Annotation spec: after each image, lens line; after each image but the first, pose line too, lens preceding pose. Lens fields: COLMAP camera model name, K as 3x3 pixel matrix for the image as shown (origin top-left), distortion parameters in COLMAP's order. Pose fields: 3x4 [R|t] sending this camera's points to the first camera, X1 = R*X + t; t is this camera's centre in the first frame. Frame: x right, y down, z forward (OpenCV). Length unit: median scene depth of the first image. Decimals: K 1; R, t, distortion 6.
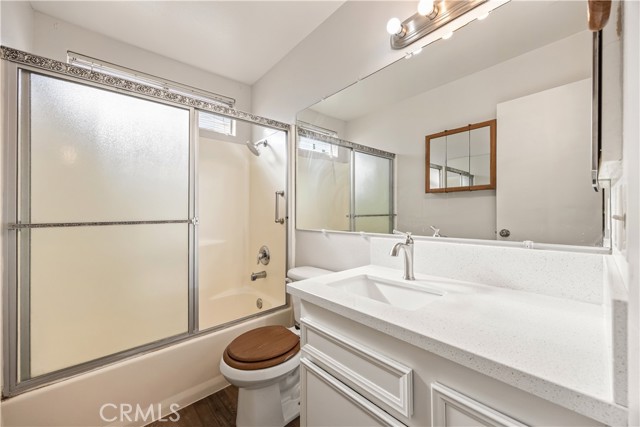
lens RADIAL K [[245.2, 0, 324.8], [0, 245.2, 214.5], [0, 0, 1]] dist [-0.002916, 0.000330]
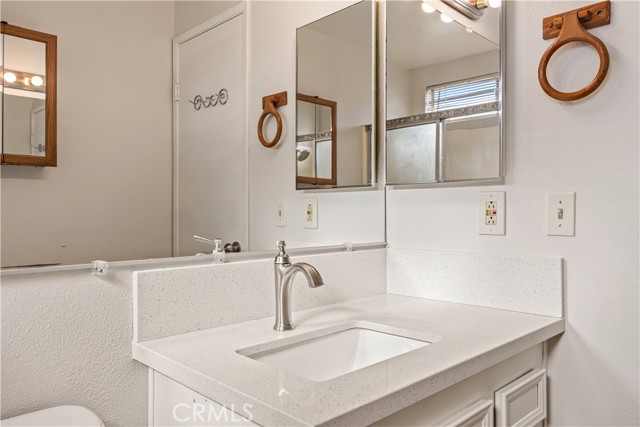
lens RADIAL K [[478.0, 0, 319.1], [0, 478.0, 214.3], [0, 0, 1]] dist [0.055189, 0.000843]
pose [[-0.038239, 0.013605, 0.999176, -0.588258], [-0.012376, 0.999824, -0.014088, 0.007546], [-0.999192, -0.012904, -0.038064, 0.721341]]
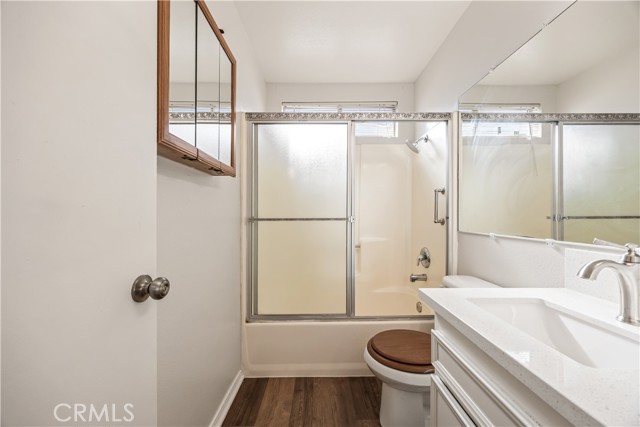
lens RADIAL K [[245.2, 0, 324.2], [0, 245.2, 215.9], [0, 0, 1]] dist [-0.002916, 0.000330]
pose [[0.753571, 0.009731, -0.657295, 0.126494], [-0.008119, 0.999952, 0.005495, 0.006267], [0.657317, 0.001196, 0.753613, 0.049407]]
